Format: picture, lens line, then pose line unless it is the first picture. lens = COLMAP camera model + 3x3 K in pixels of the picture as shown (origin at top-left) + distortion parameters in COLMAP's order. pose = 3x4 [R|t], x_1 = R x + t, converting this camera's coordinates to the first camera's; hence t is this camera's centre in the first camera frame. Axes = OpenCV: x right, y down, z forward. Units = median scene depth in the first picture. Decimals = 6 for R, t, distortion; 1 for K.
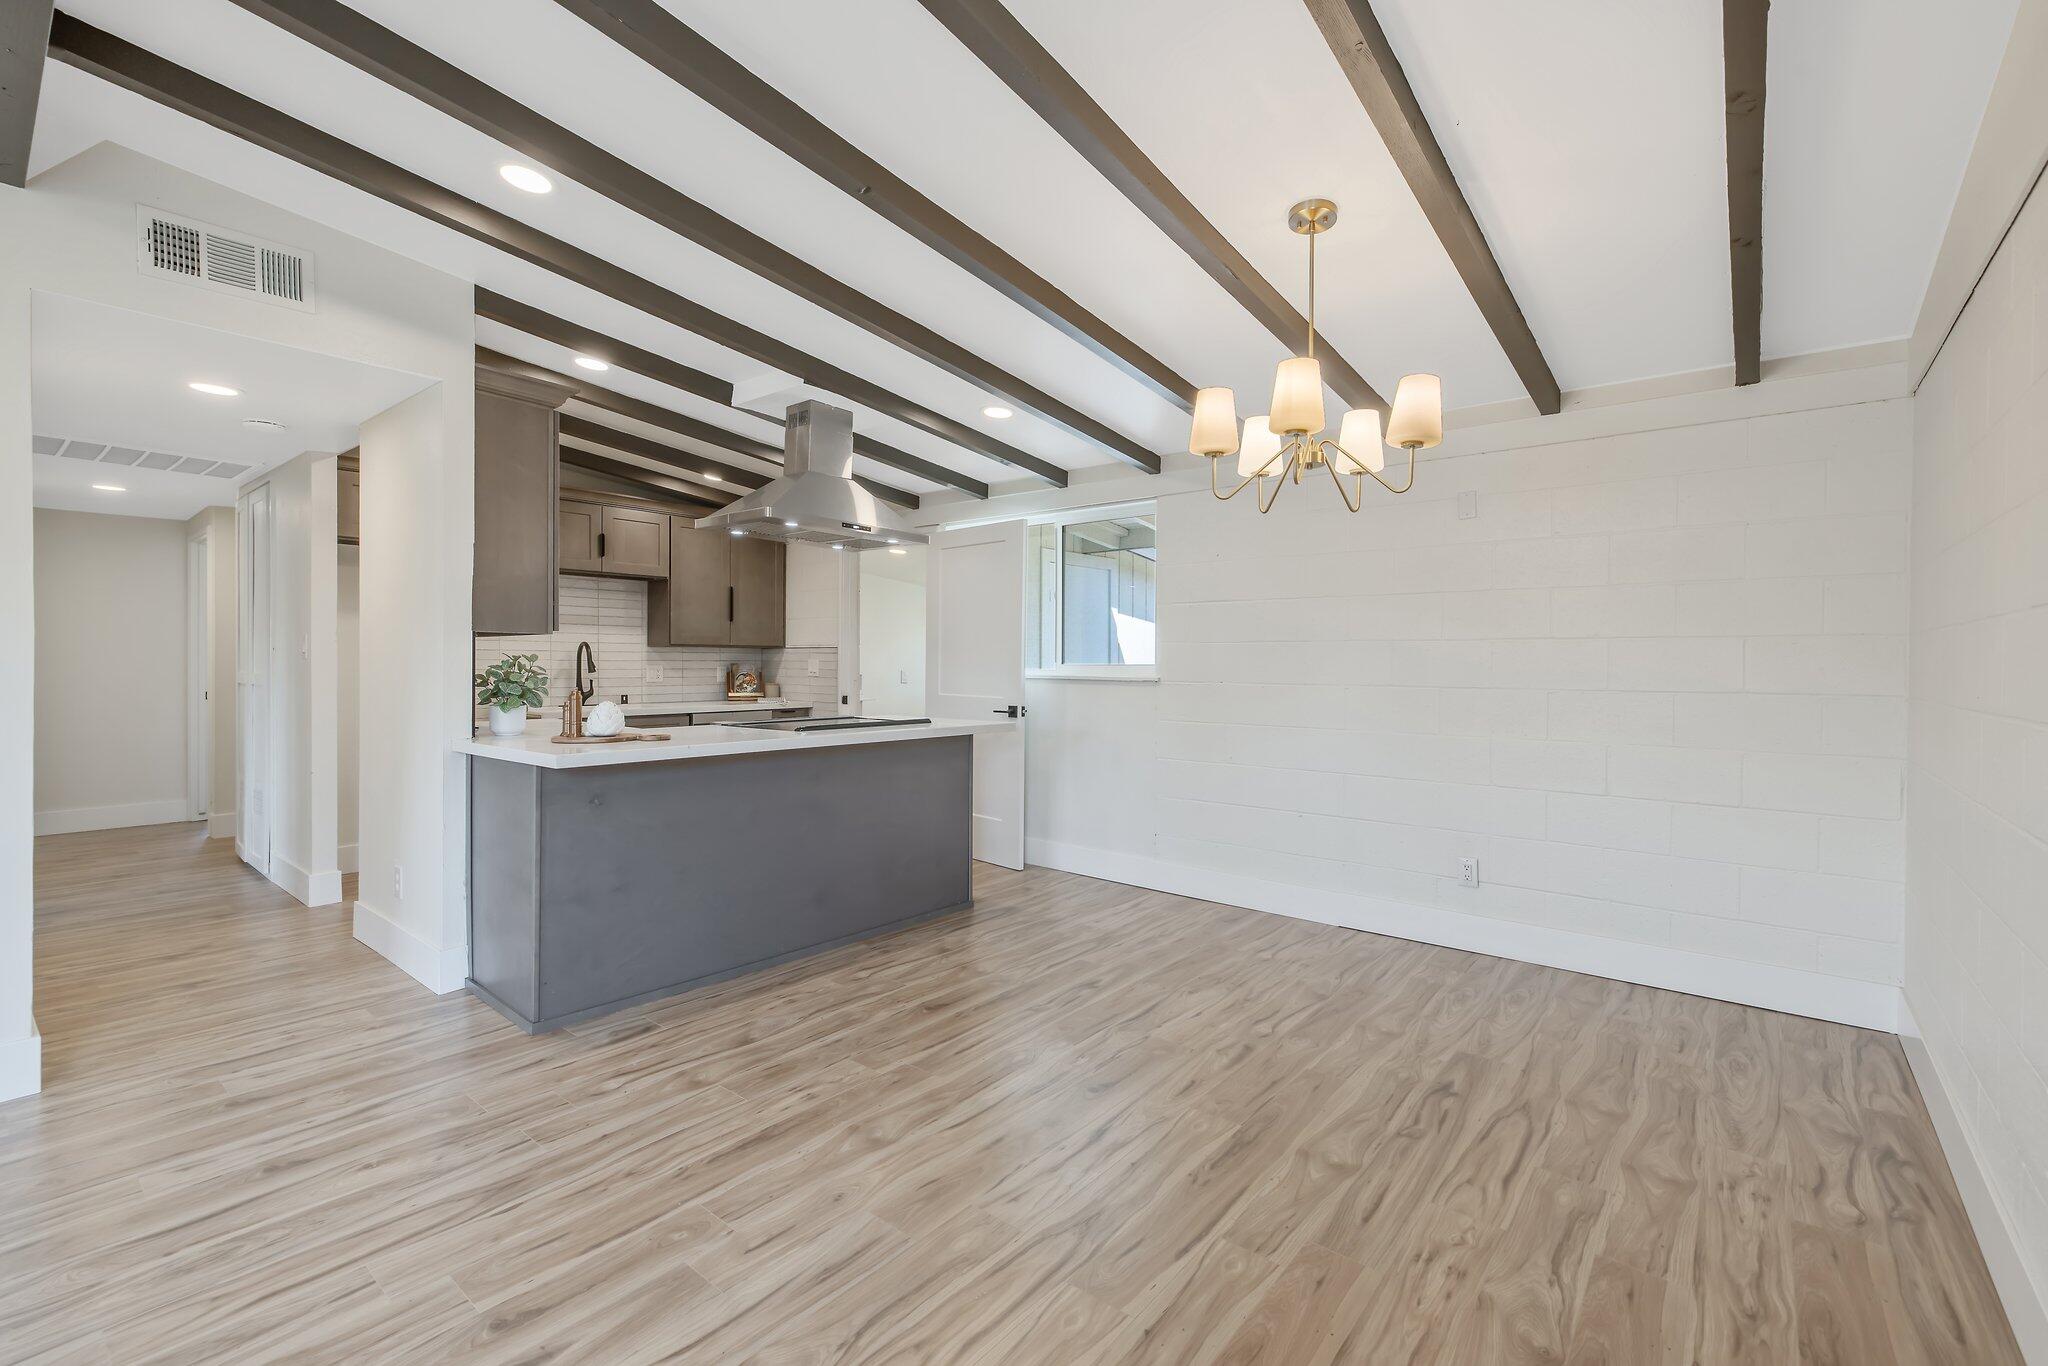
lens RADIAL K [[865.9, 0, 1043.7], [0, 865.9, 675.1], [0, 0, 1]] dist [-0.002849, -0.000573]
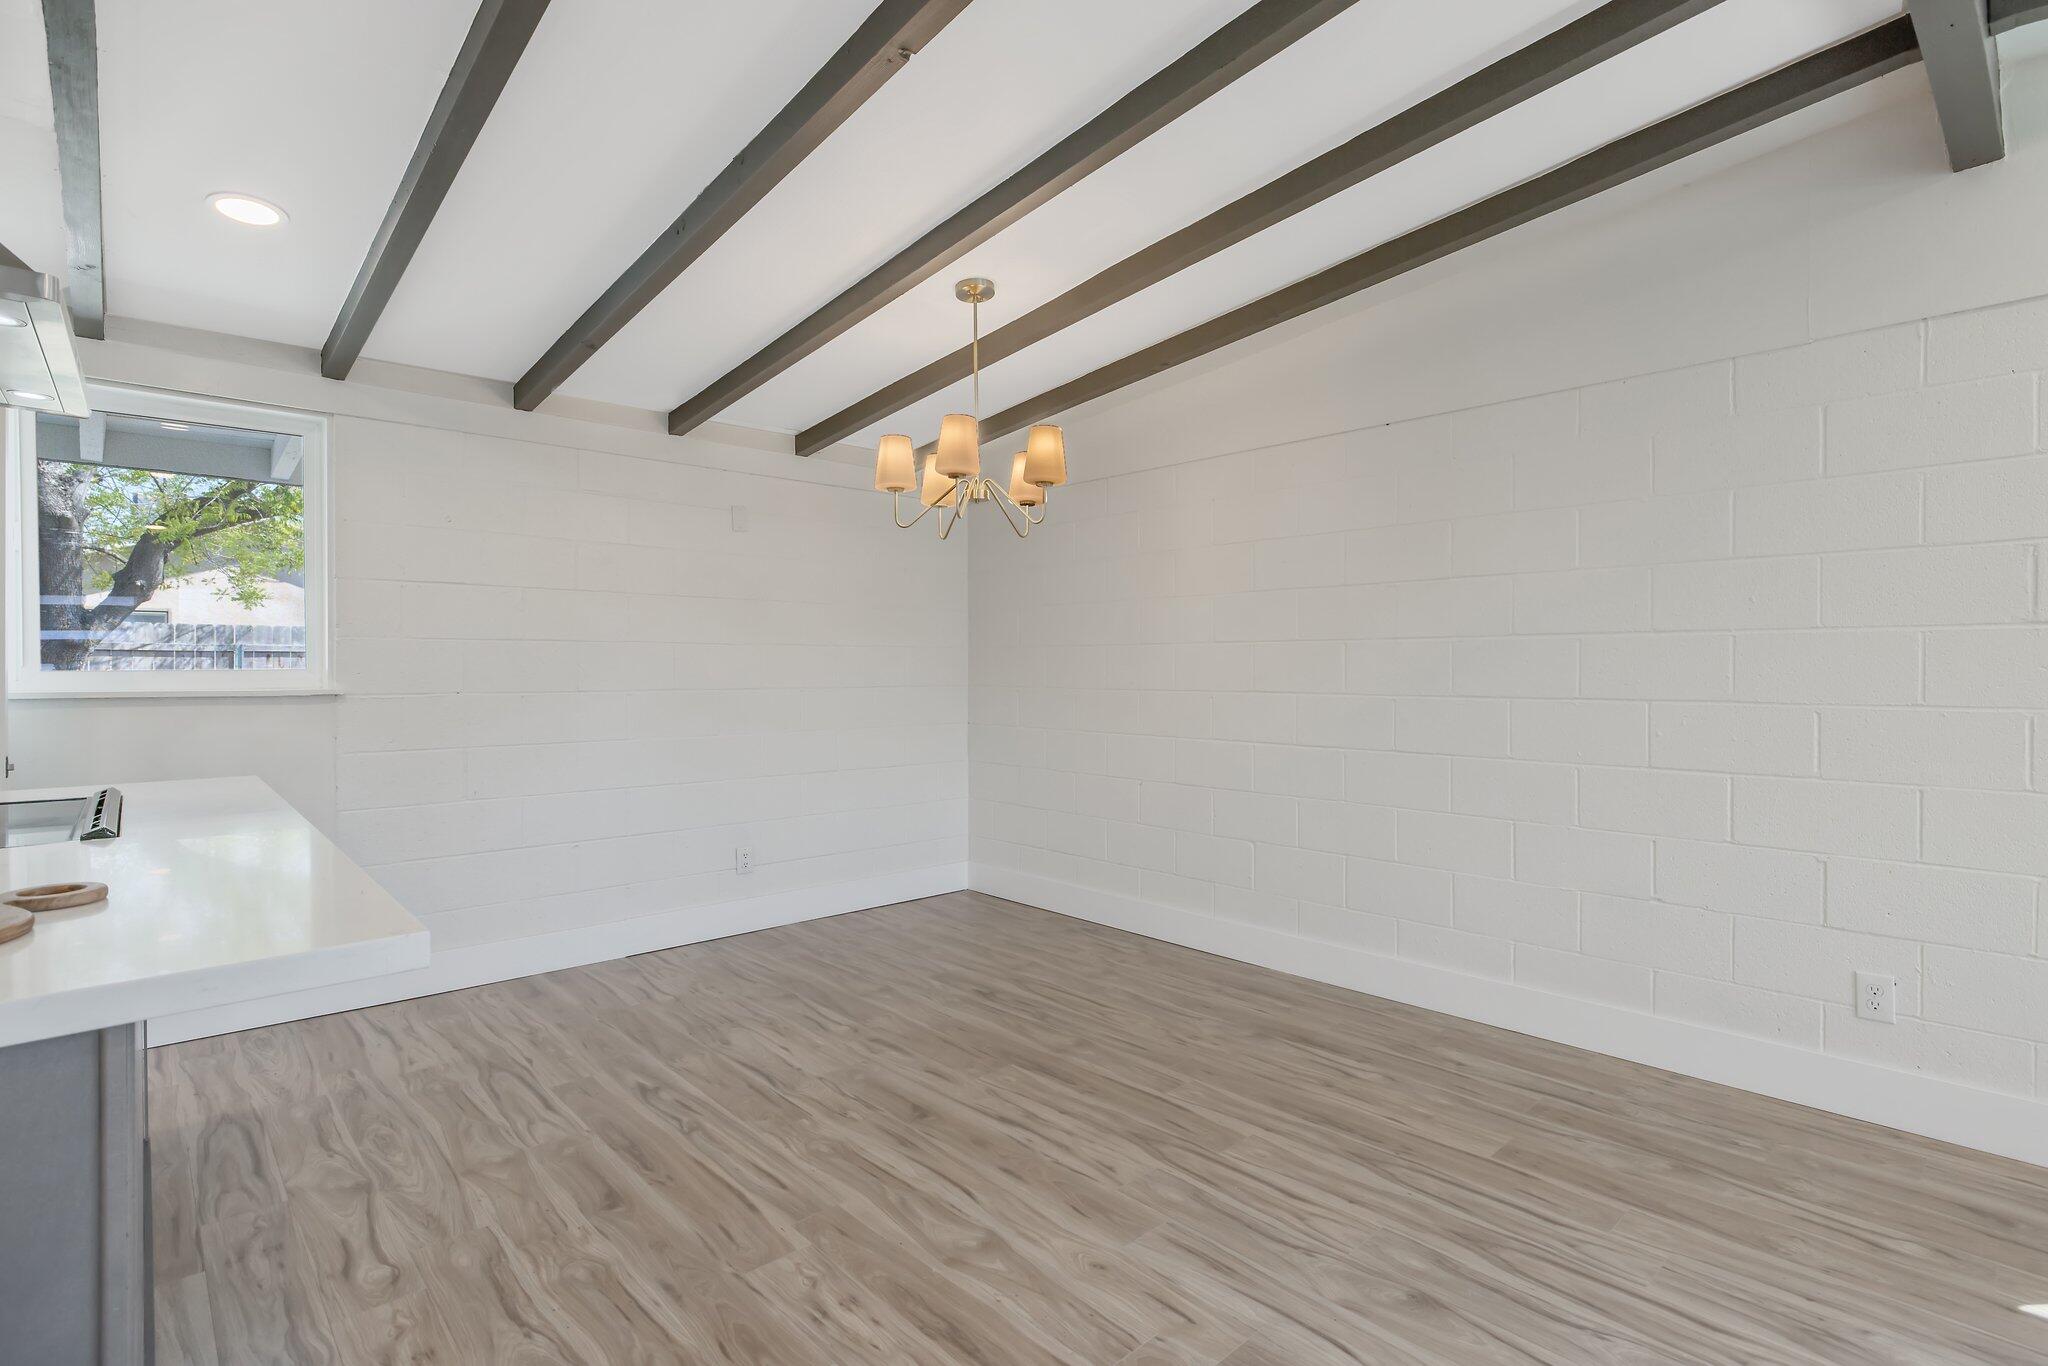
lens RADIAL K [[957.9, 0, 1014.9], [0, 957.9, 684.7], [0, 0, 1]] dist [-0.009255, 0.004638]
pose [[0.145024, -0.014963, 0.989315, -0.715233], [0.008527, 0.999867, 0.013872, -0.007526], [-0.989391, 0.006424, 0.145132, 0.549264]]
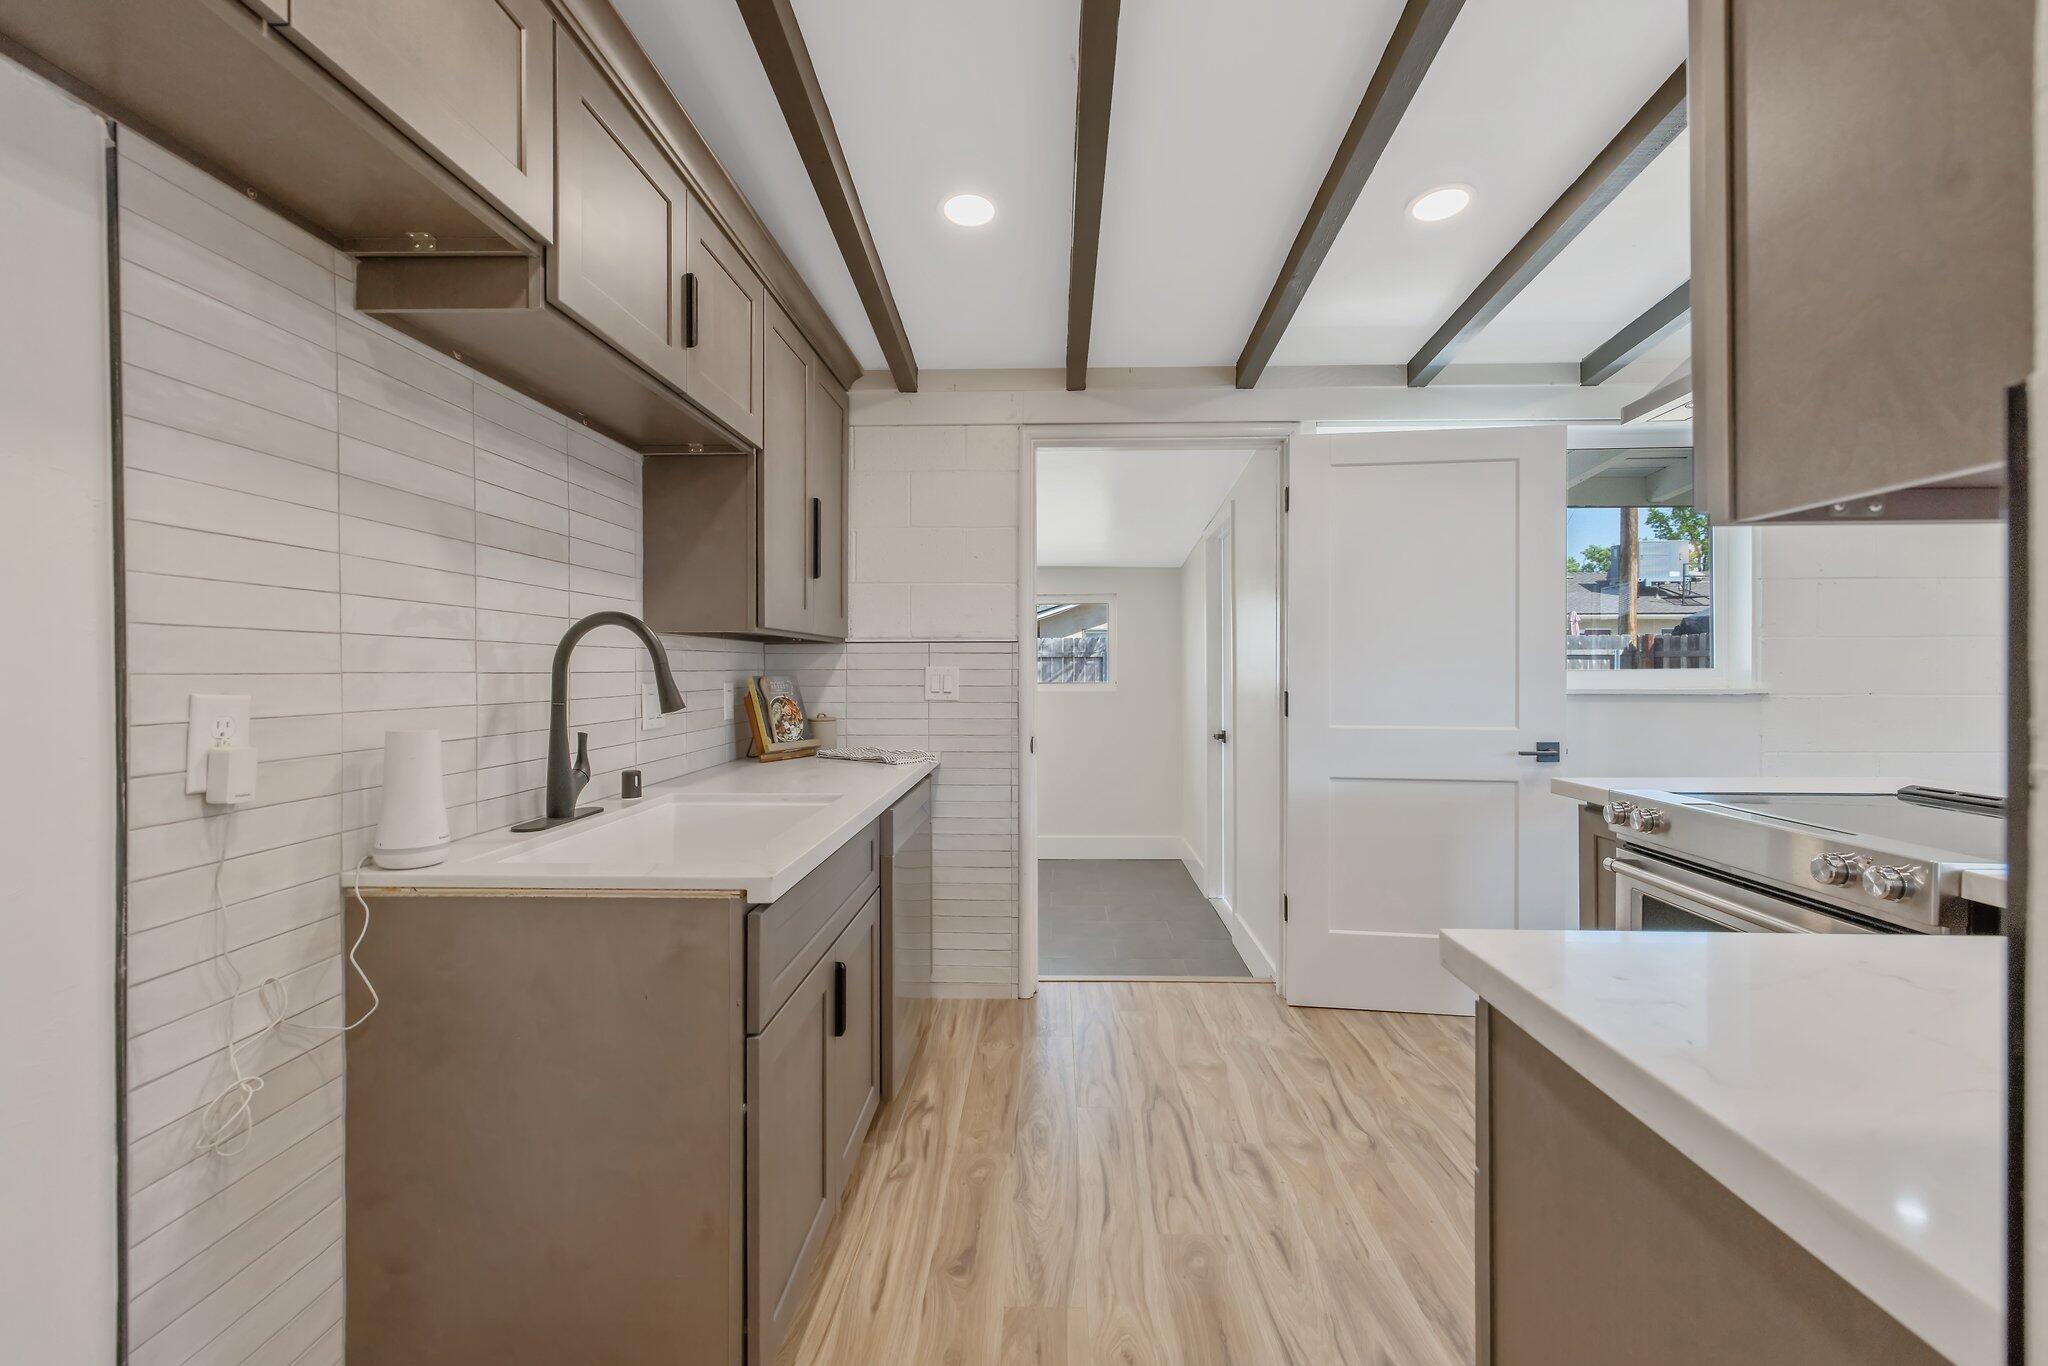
lens RADIAL K [[865.9, 0, 1021.5], [0, 865.9, 681.2], [0, 0, 1]] dist [-0.002849, -0.000573]
pose [[0.805084, -0.015991, 0.592945, -1.024621], [0.015265, 0.999864, 0.006239, -0.023205], [-0.592964, 0.004028, 0.805219, 1.138481]]
